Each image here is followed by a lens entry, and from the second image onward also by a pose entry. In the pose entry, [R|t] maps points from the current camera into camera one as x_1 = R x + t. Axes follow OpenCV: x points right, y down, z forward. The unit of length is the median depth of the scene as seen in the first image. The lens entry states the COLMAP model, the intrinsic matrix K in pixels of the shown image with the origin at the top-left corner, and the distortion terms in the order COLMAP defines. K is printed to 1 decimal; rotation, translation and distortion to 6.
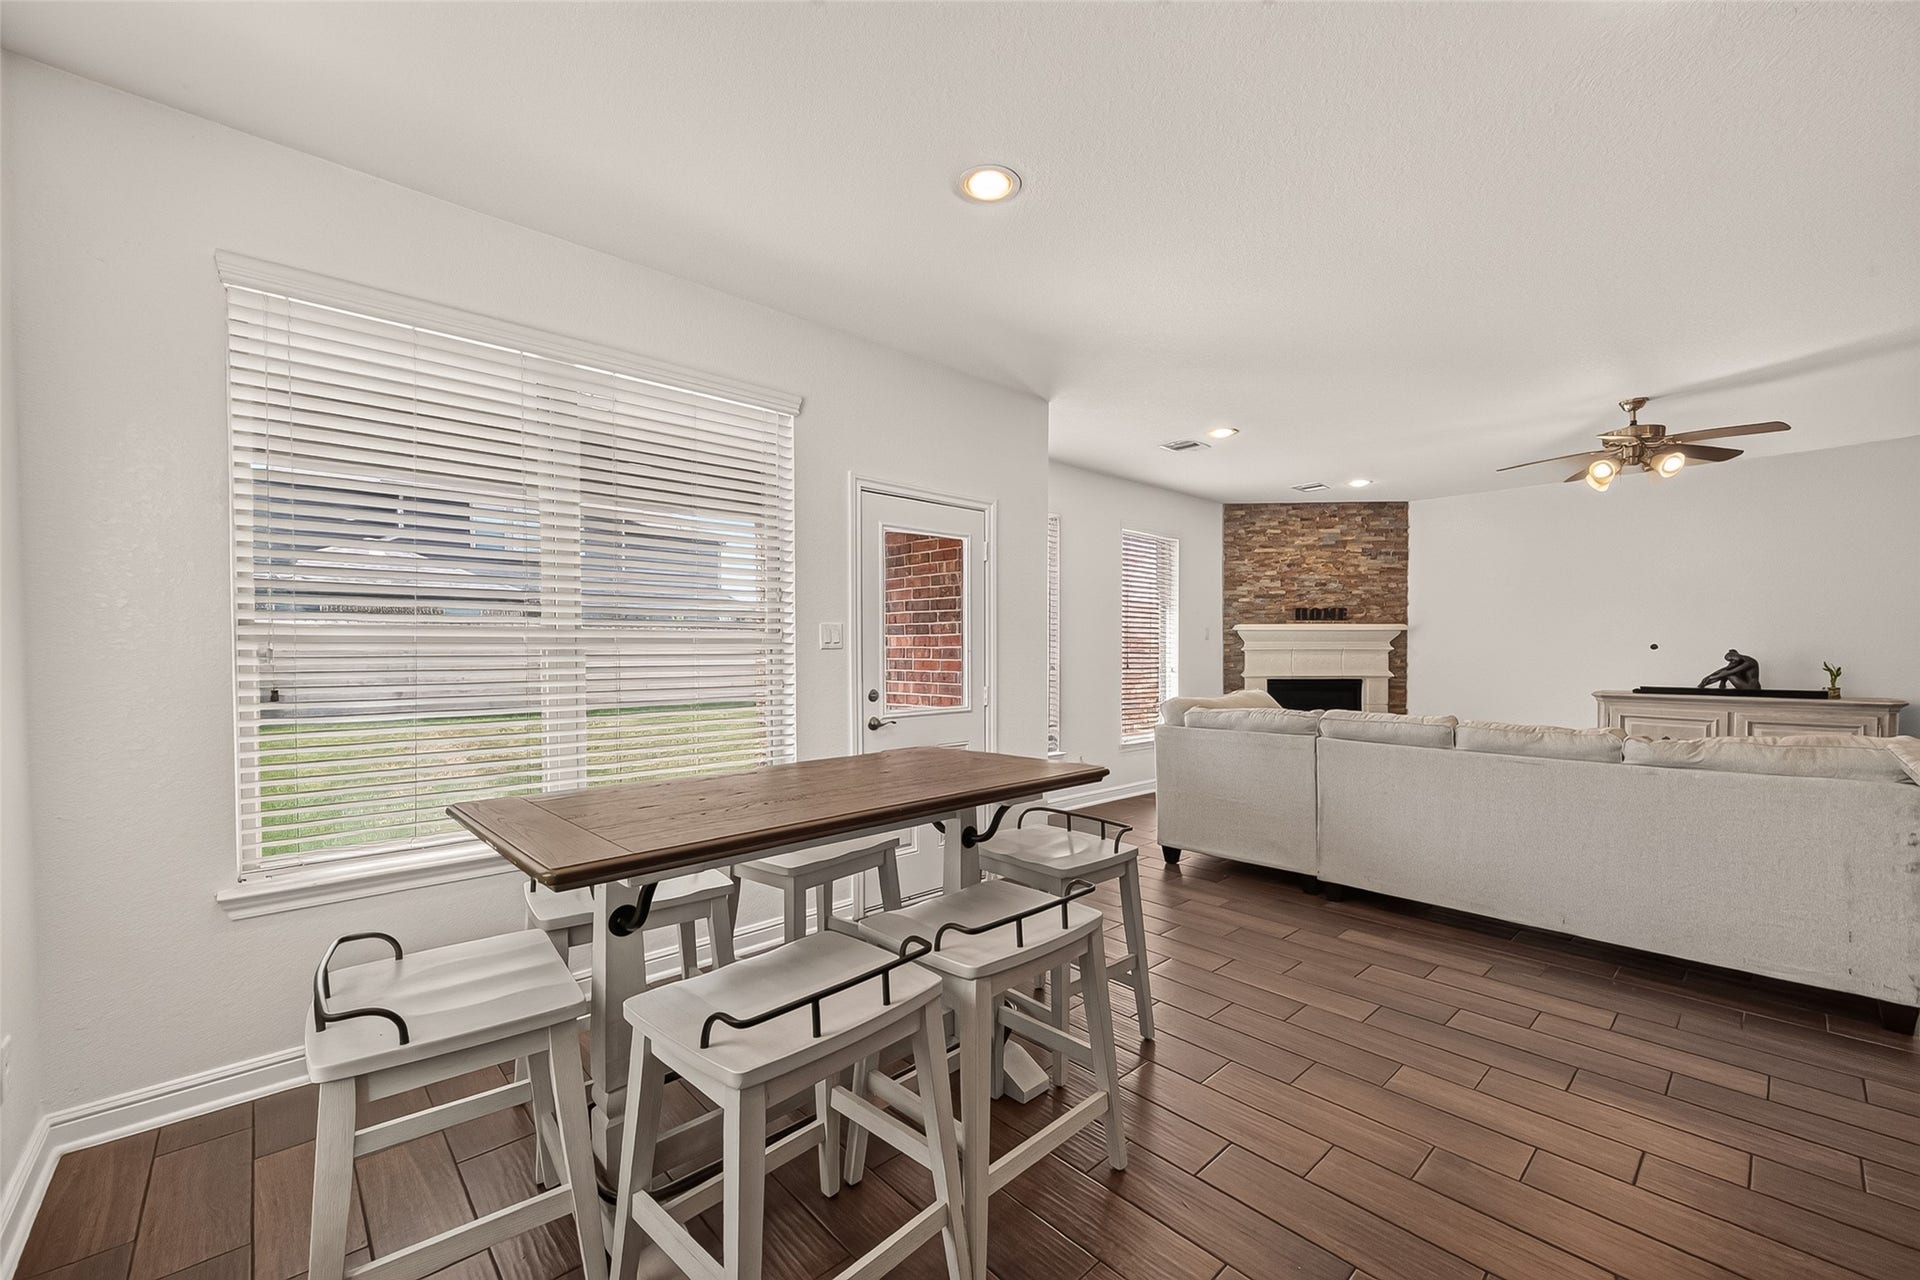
lens RADIAL K [[759.8, 0, 979.5], [0, 759.8, 659.9], [0, 0, 1]] dist [-0.000925, -0.000301]
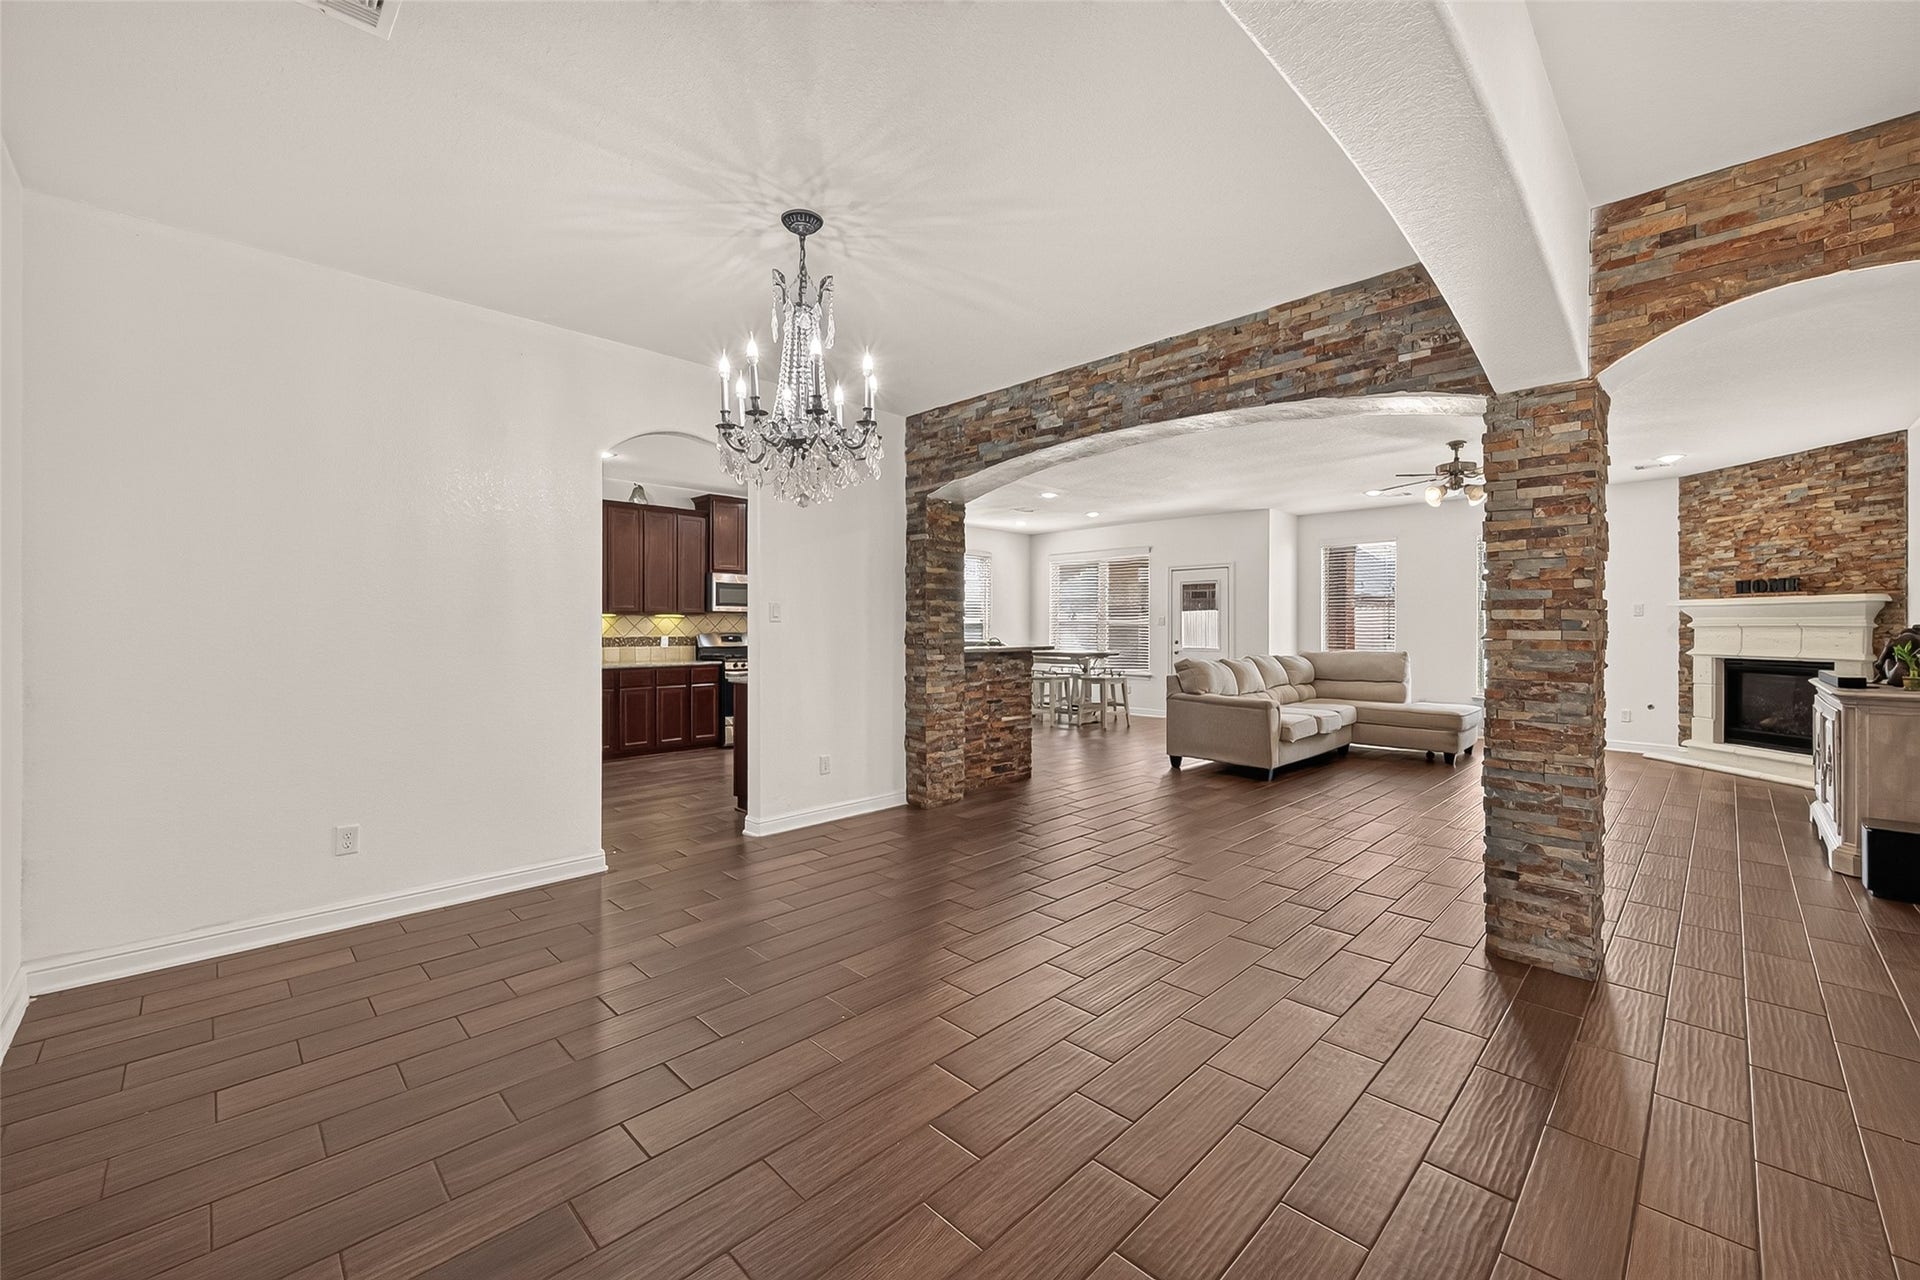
lens RADIAL K [[766.7, 0, 962.6], [0, 766.7, 629.0], [0, 0, 1]] dist [0.002181, 0.000044]
pose [[0.046413, 0.004920, -0.998910, 1.279189], [-0.016790, 0.999850, 0.004144, 0.001794], [0.998781, 0.016580, 0.046489, 0.030152]]
